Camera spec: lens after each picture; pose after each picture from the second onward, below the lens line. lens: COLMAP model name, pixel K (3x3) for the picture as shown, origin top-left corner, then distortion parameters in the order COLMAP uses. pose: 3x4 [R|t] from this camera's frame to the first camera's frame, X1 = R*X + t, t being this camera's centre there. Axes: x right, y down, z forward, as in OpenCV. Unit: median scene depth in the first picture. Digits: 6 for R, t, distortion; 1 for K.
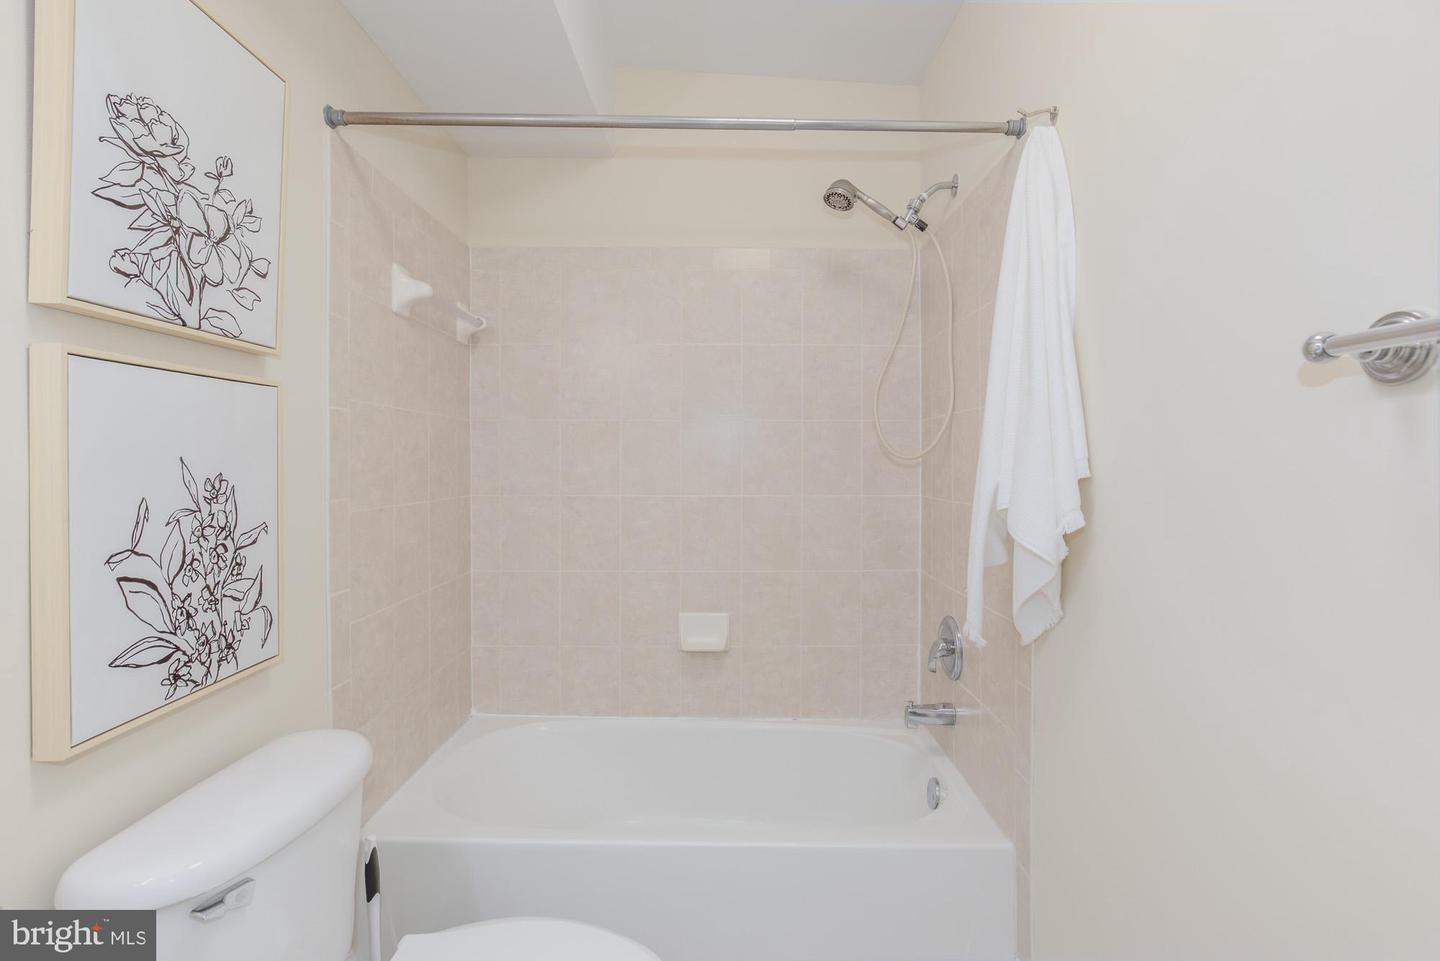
lens RADIAL K [[657.3, 0, 735.3], [0, 657.3, 460.2], [0, 0, 1]] dist [-0.005678, 0.002928]
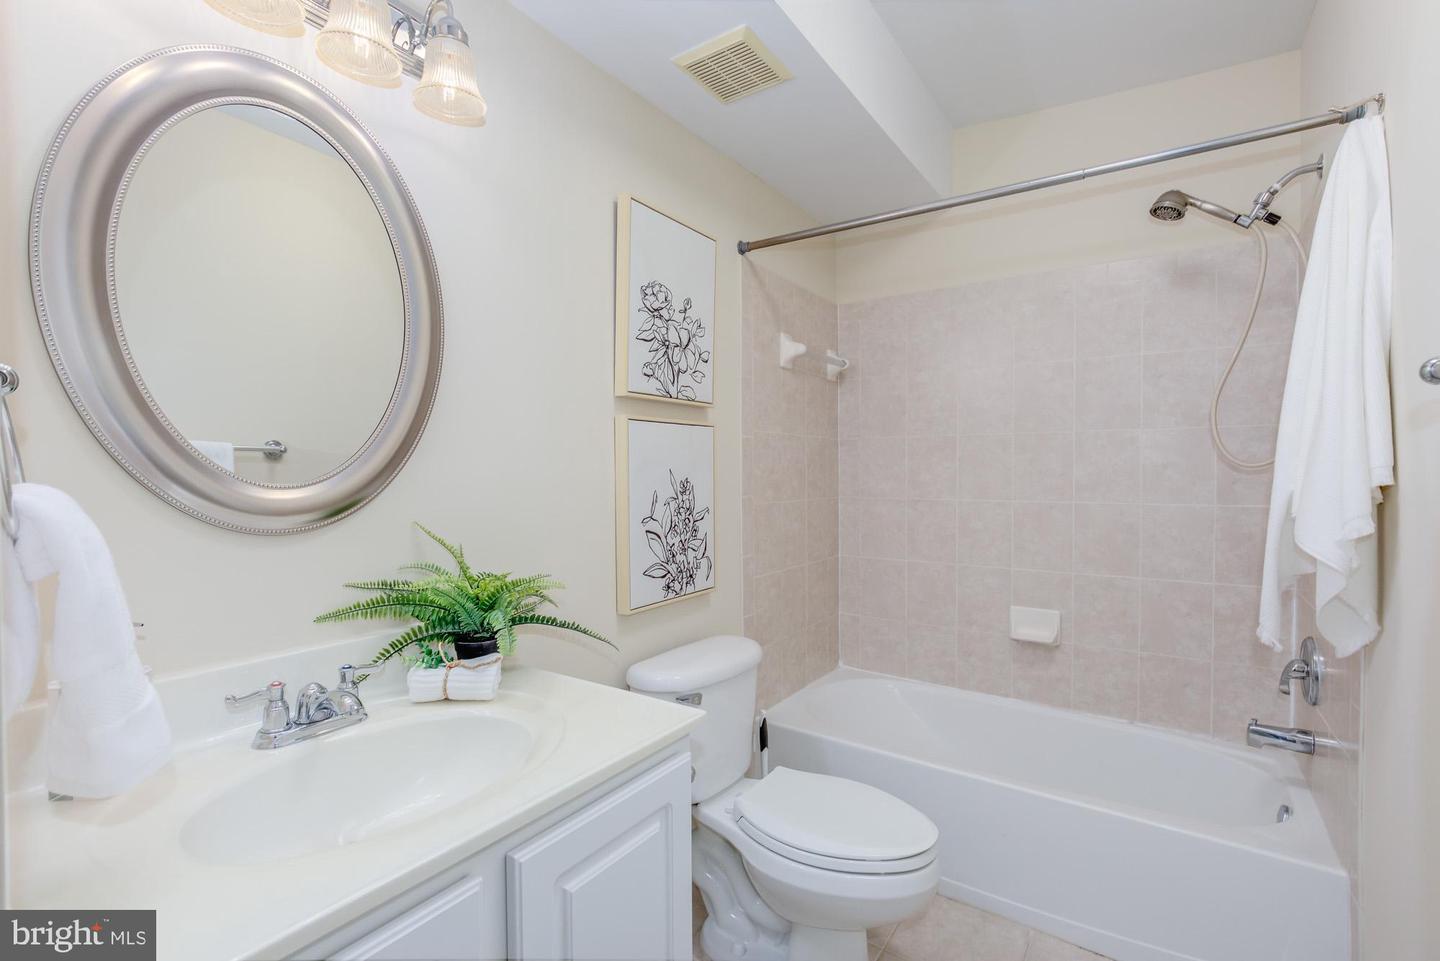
lens RADIAL K [[657.3, 0, 718.8], [0, 657.3, 472.3], [0, 0, 1]] dist [-0.005678, 0.002928]
pose [[0.816490, -0.002021, -0.577356, 0.188365], [0.004438, 0.999986, 0.002776, -0.000005], [0.577343, -0.004829, 0.816488, -0.242245]]
